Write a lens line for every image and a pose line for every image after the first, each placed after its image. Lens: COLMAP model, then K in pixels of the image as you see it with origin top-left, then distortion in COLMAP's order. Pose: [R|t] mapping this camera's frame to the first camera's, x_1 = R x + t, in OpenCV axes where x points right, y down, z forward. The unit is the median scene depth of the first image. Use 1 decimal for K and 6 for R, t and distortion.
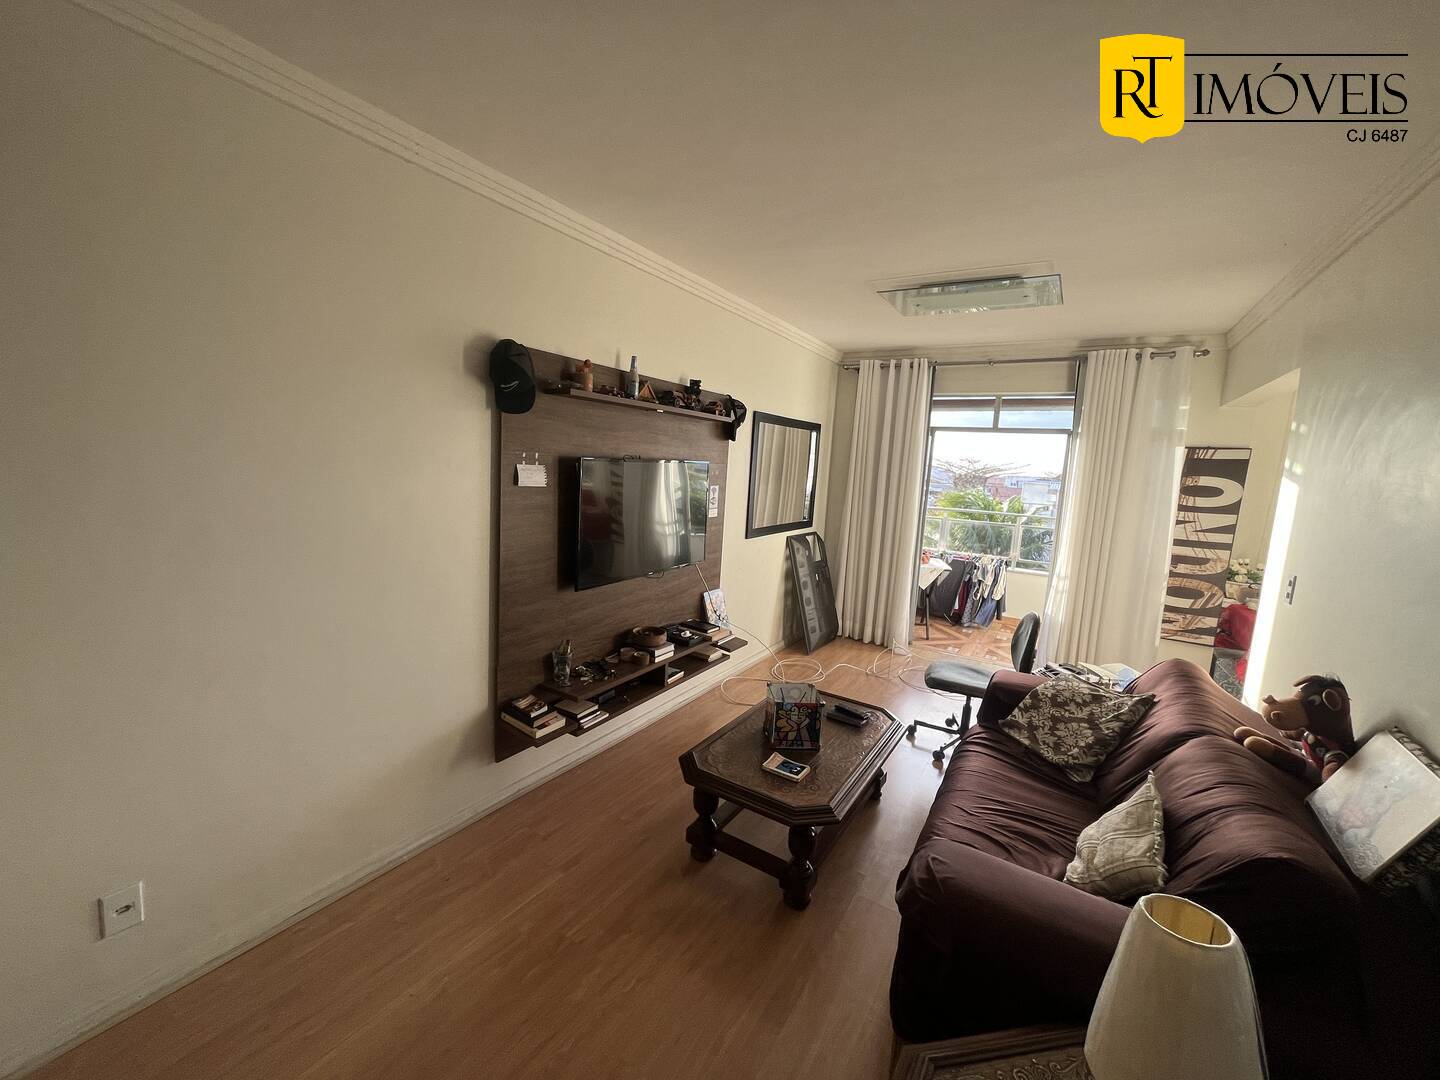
lens RADIAL K [[577.7, 0, 718.2], [0, 577.7, 534.8], [0, 0, 1]] dist [-0.002883, 0.000424]
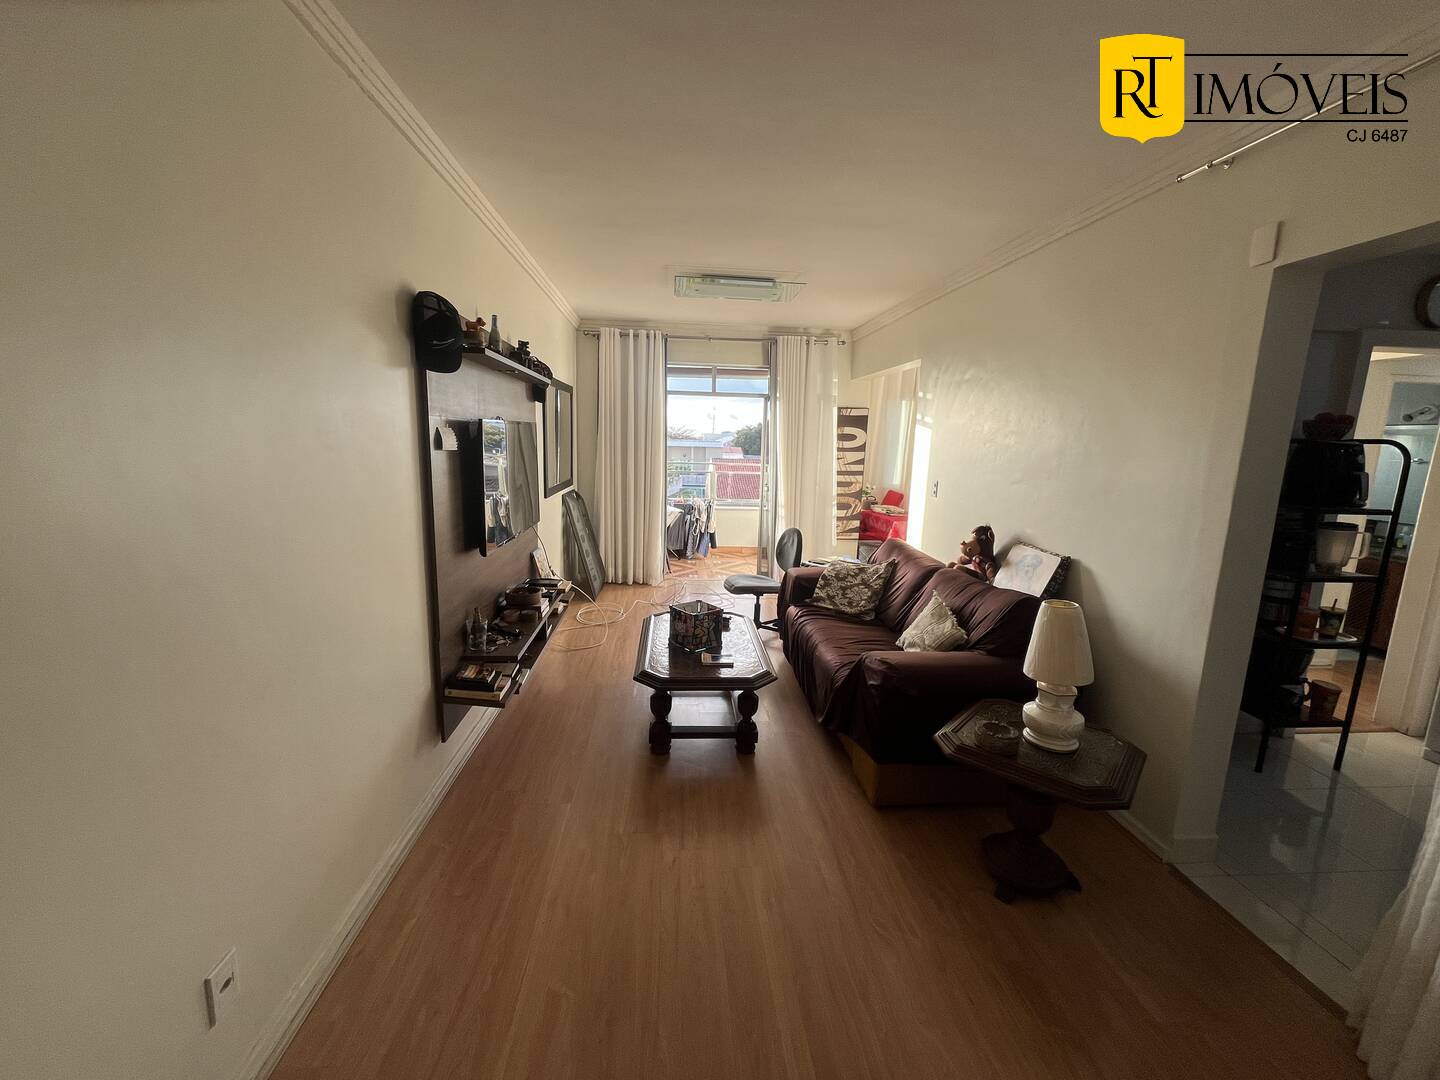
lens RADIAL K [[577.7, 0, 724.2], [0, 577.7, 531.5], [0, 0, 1]] dist [-0.002883, 0.000424]
pose [[0.801098, -0.127620, 0.584769, -0.323231], [0.093217, 0.991685, 0.088723, 0.004430], [-0.591229, -0.016565, 0.806333, -0.022691]]
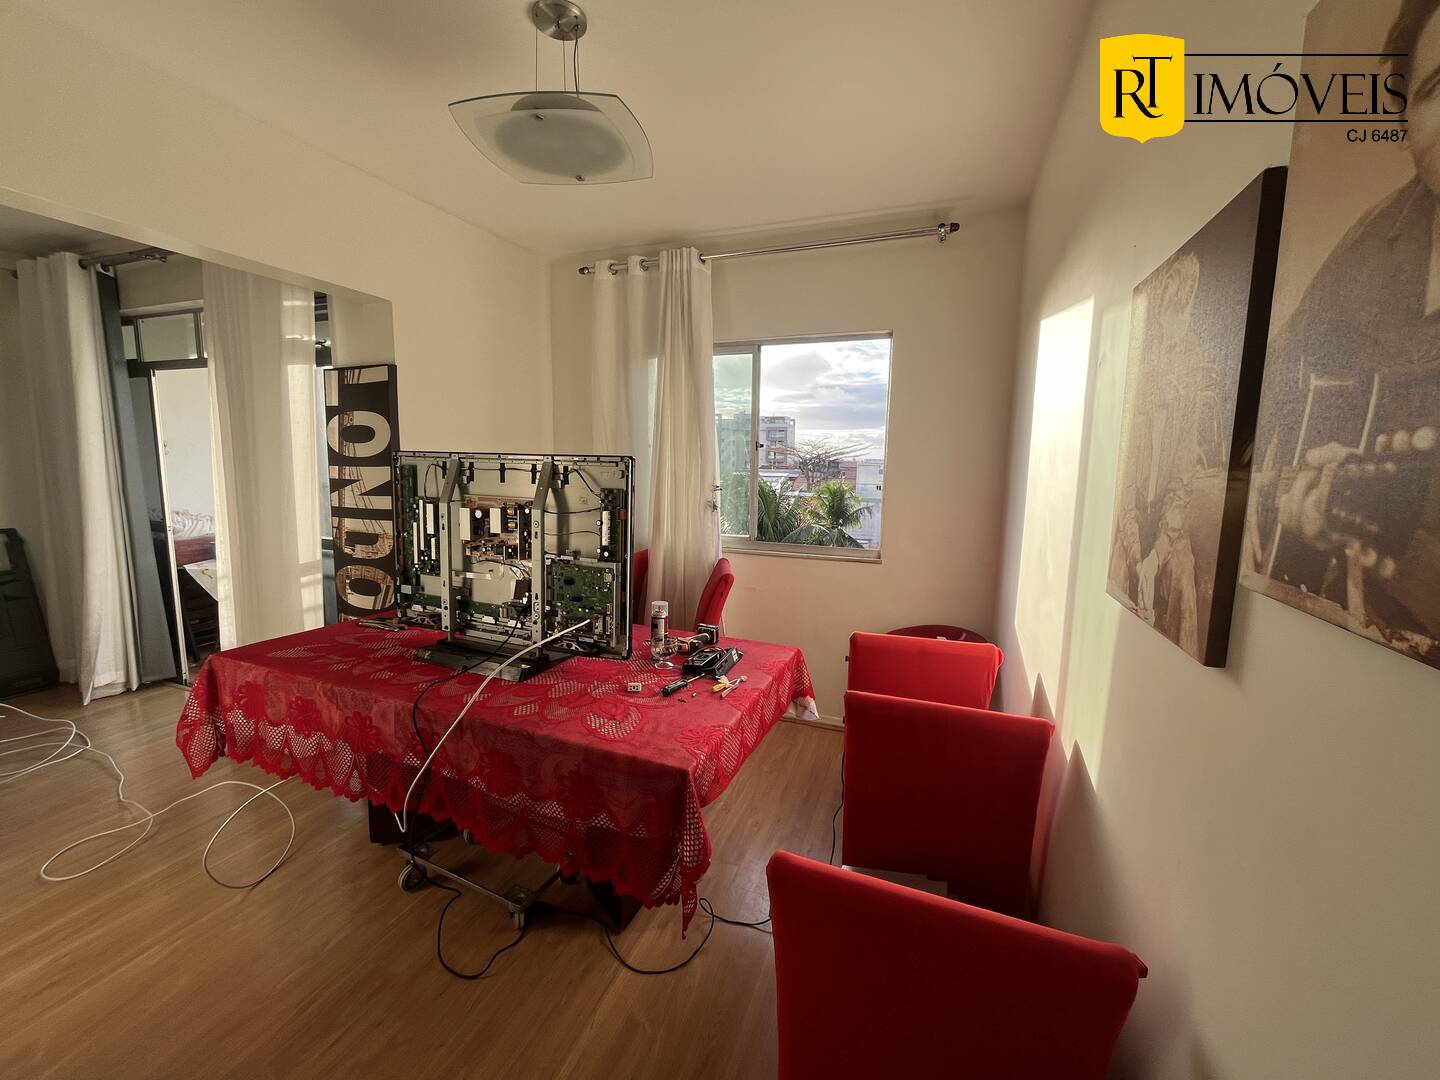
lens RADIAL K [[577.7, 0, 716.3], [0, 577.7, 539.2], [0, 0, 1]] dist [-0.002883, 0.000424]
pose [[0.984300, -0.071055, 0.161569, 1.144289], [0.068961, 0.997447, 0.018541, 0.062479], [-0.162474, -0.007107, 0.986687, 0.279832]]
